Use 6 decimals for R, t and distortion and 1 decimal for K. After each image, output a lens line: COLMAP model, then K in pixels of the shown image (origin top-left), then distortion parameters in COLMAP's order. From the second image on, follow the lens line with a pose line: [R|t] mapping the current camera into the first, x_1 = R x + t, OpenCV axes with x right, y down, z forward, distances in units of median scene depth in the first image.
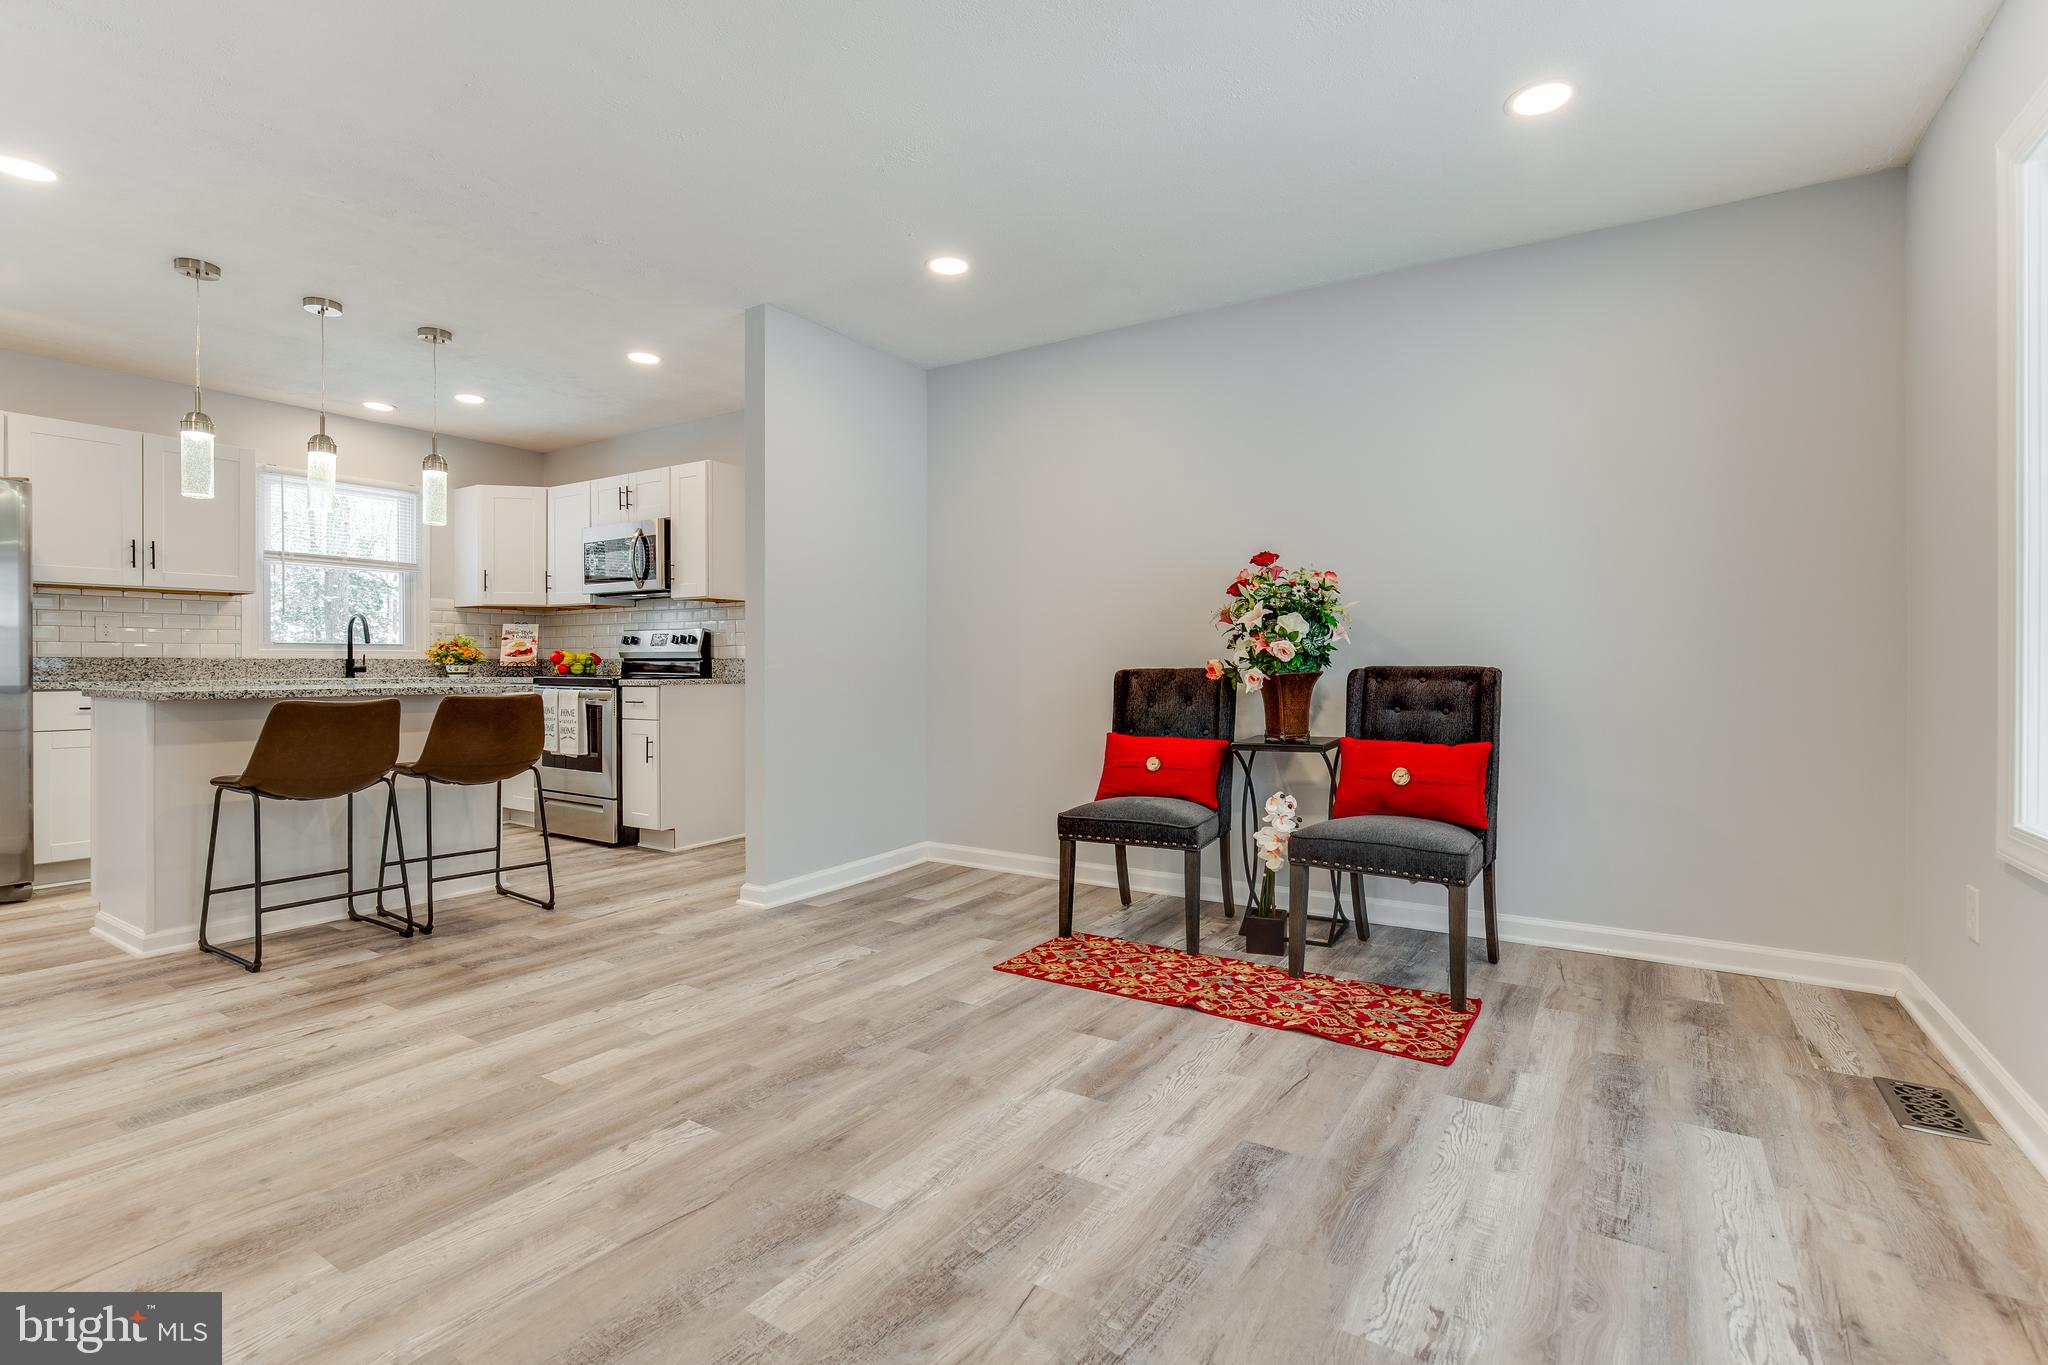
lens RADIAL K [[940.5, 0, 1024.0], [0, 940.5, 682.5], [0, 0, 1]] dist [-0.001006, 0.000598]
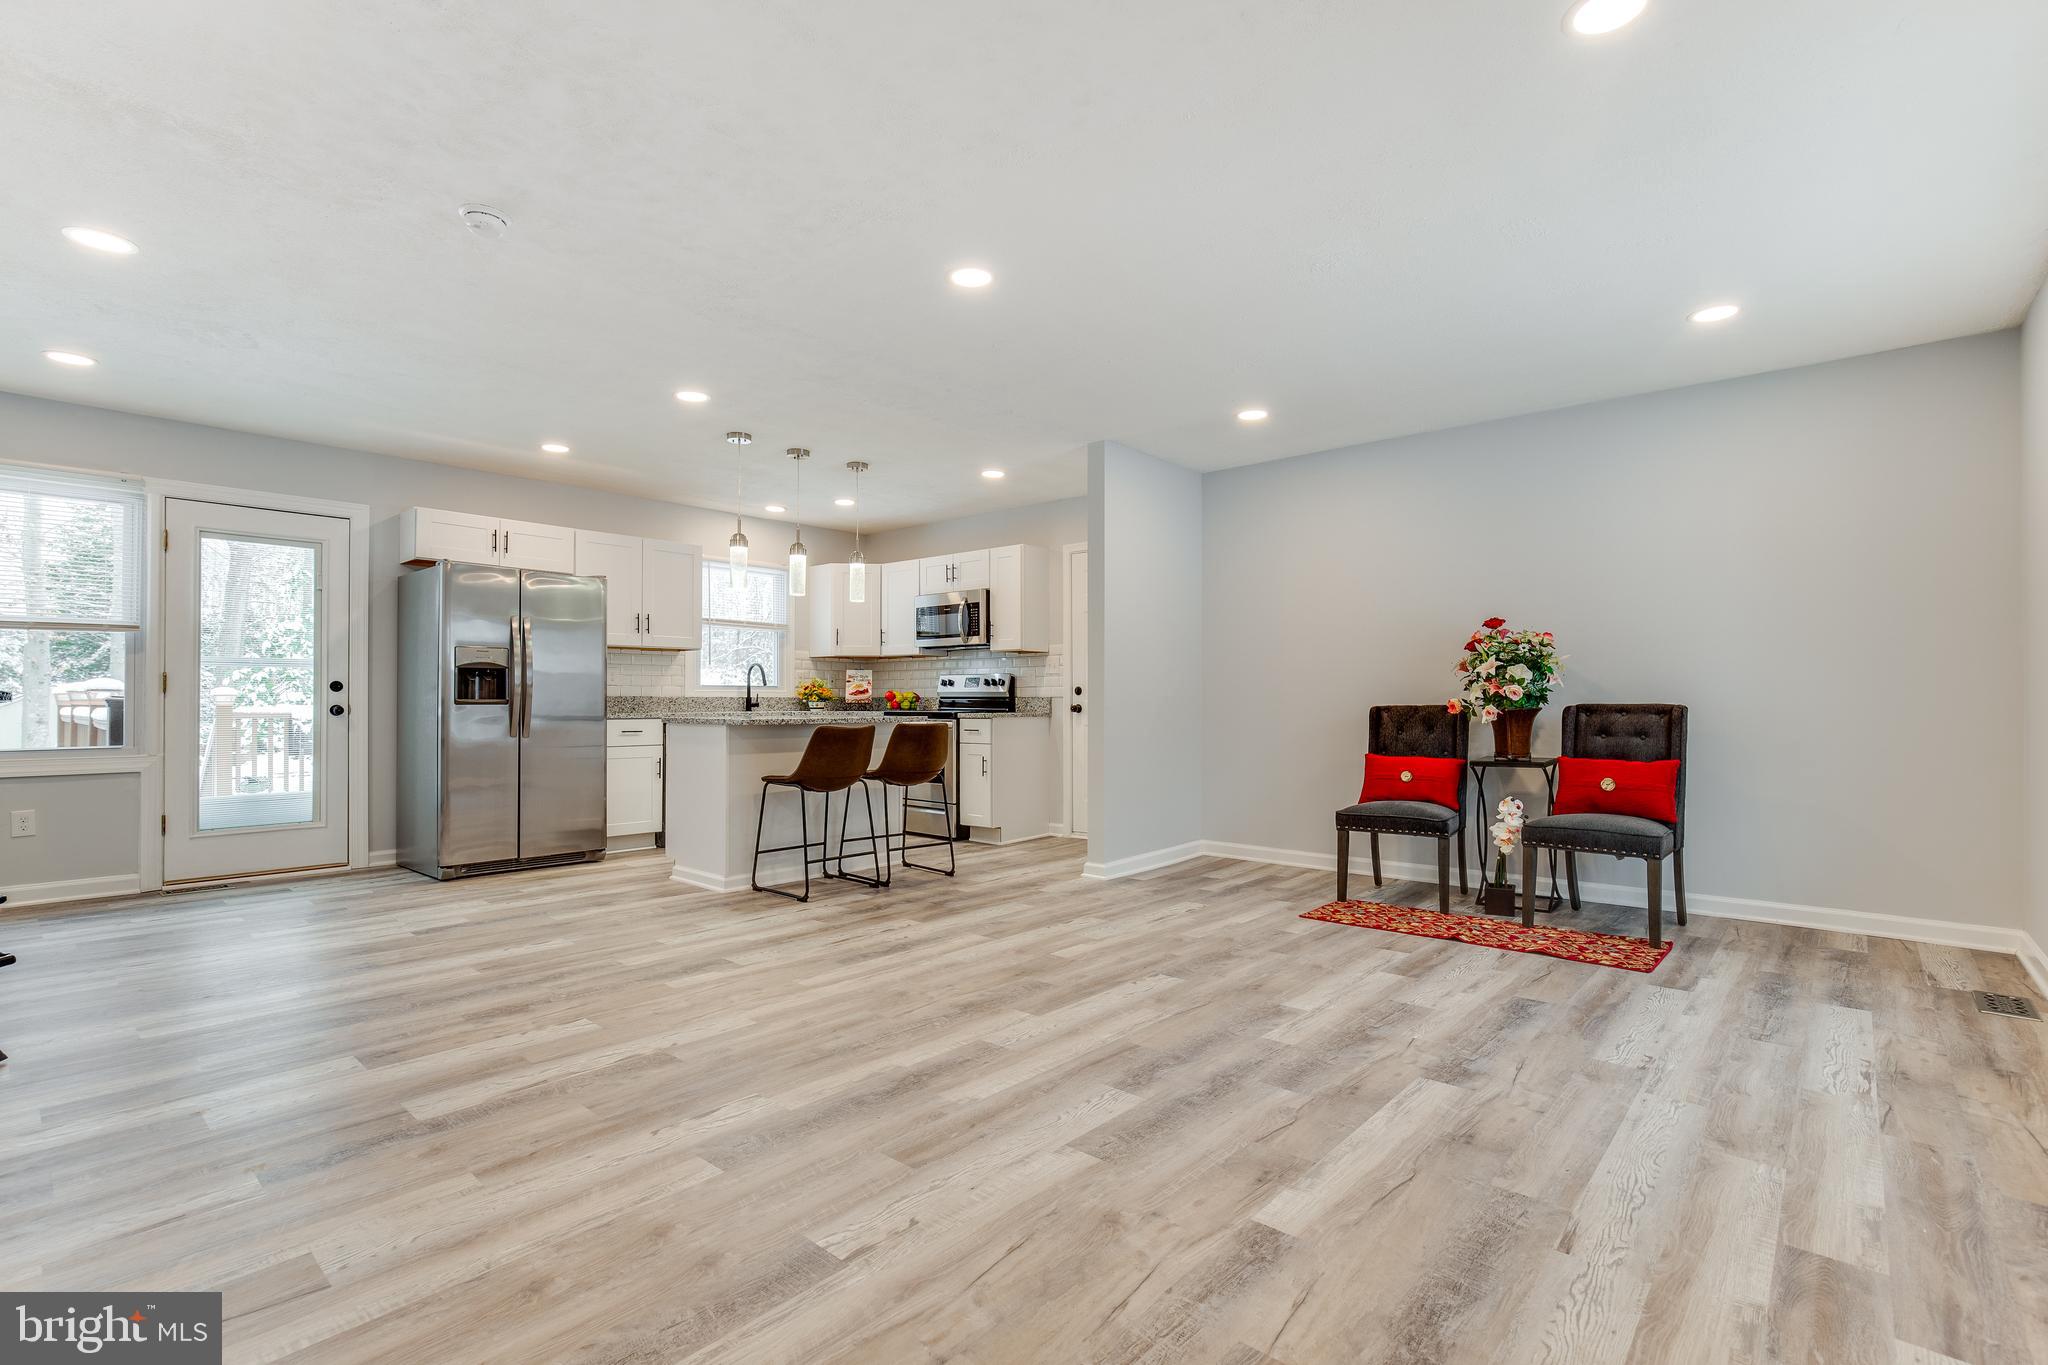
lens RADIAL K [[934.1, 0, 1037.9], [0, 934.1, 706.6], [0, 0, 1]] dist [0.000580, 0.001645]
pose [[0.990068, 0.001449, -0.140585, -0.203852], [-0.003251, 0.999915, -0.012588, 0.005698], [0.140555, 0.012920, 0.989989, -0.412457]]
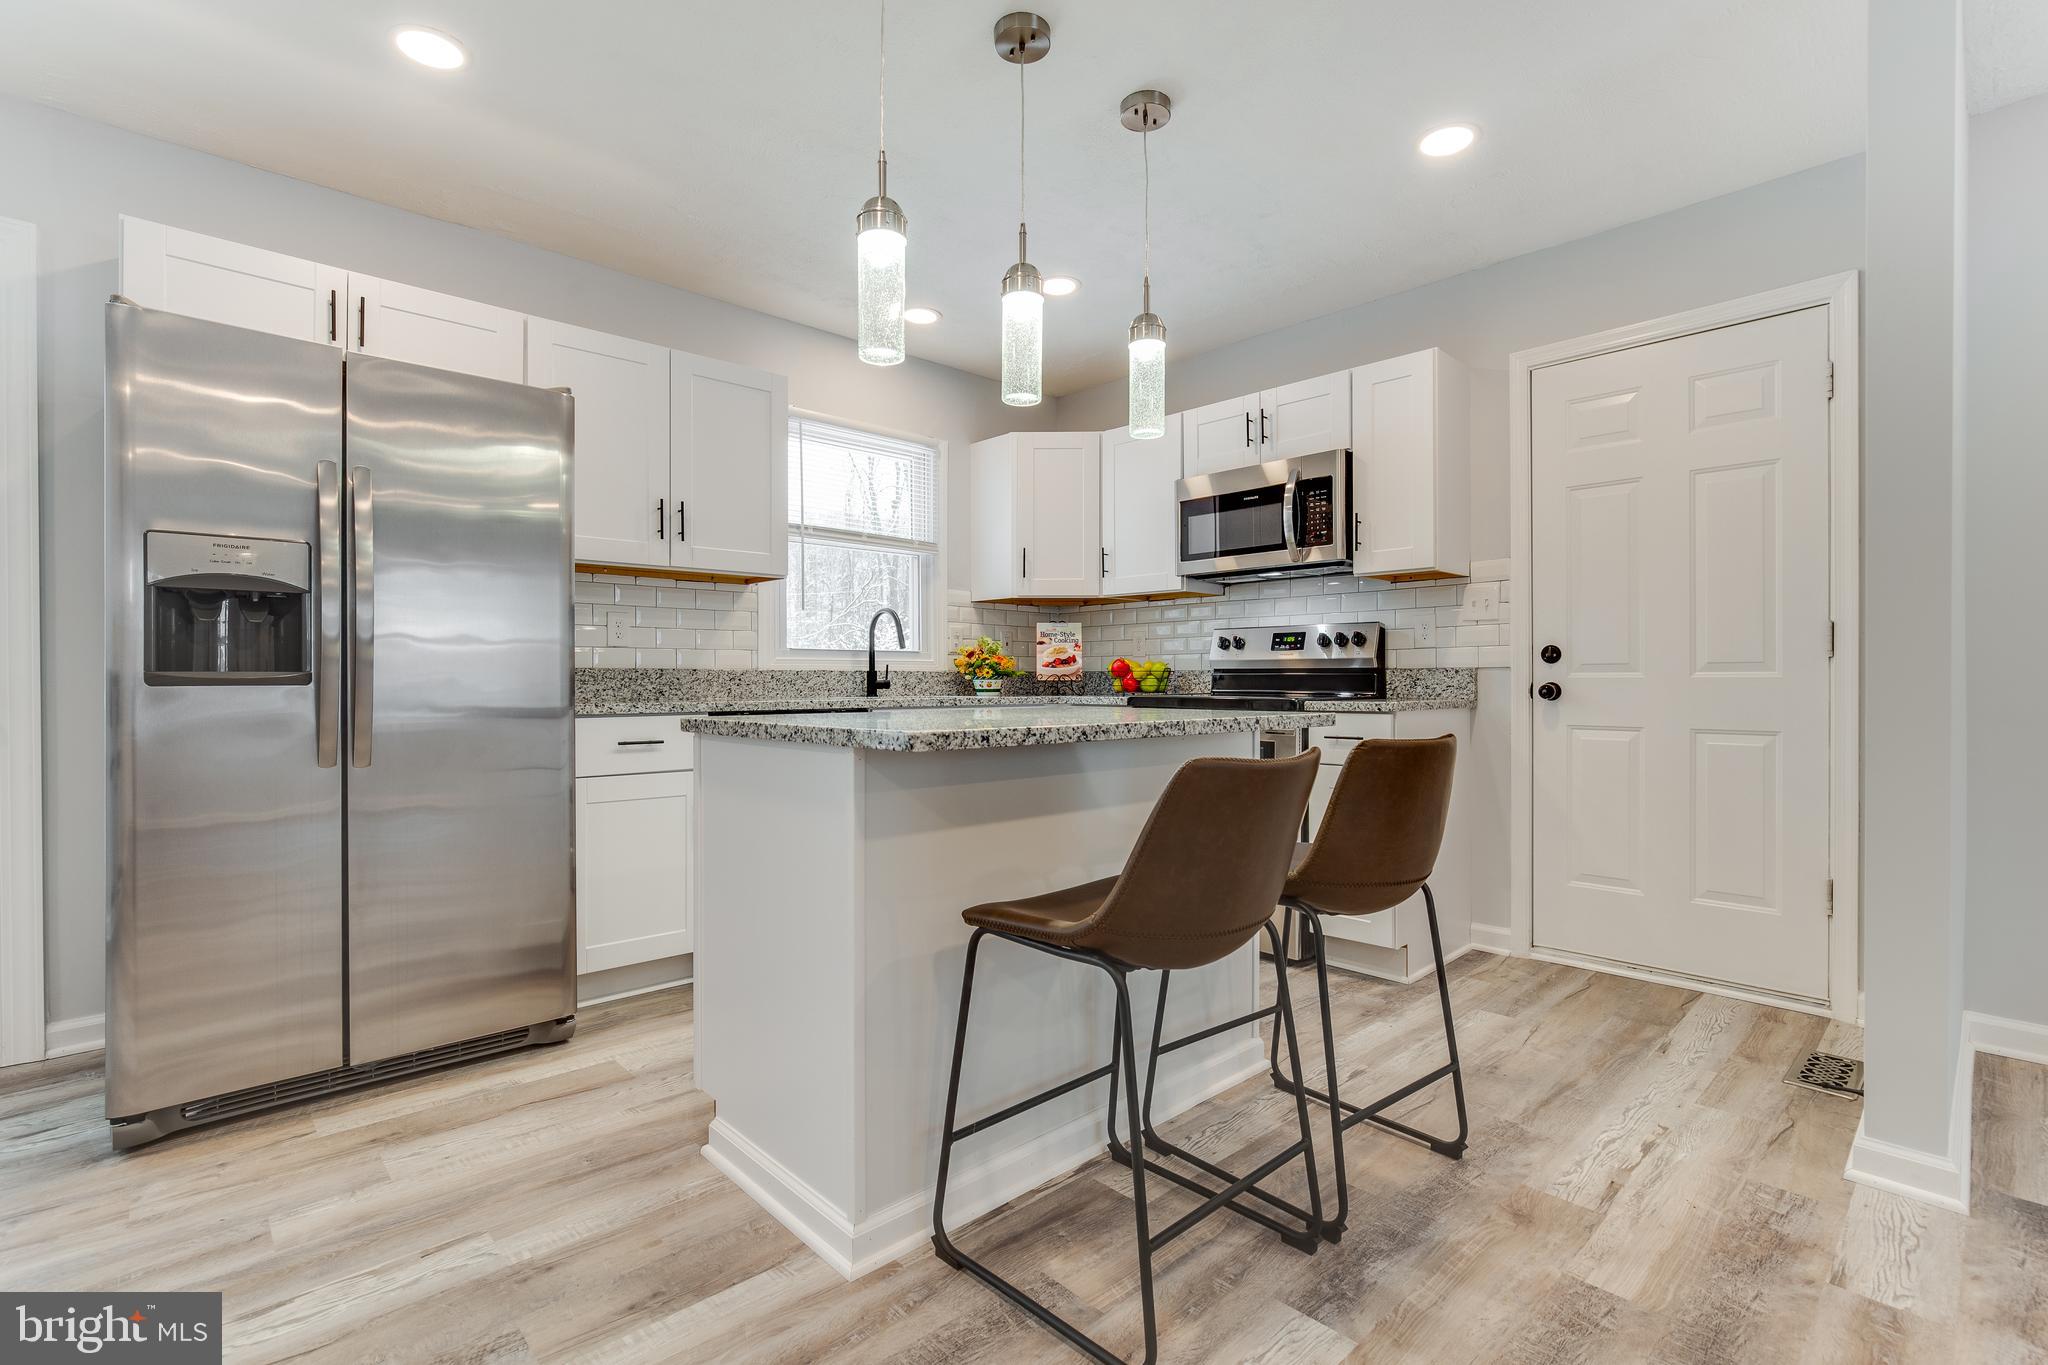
lens RADIAL K [[934.1, 0, 1037.9], [0, 934.1, 706.6], [0, 0, 1]] dist [0.000580, 0.001645]
pose [[0.973199, 0.005309, -0.229904, -0.688685], [-0.003144, 0.999947, 0.009782, -0.007541], [0.229944, -0.008797, 0.973164, 0.519042]]
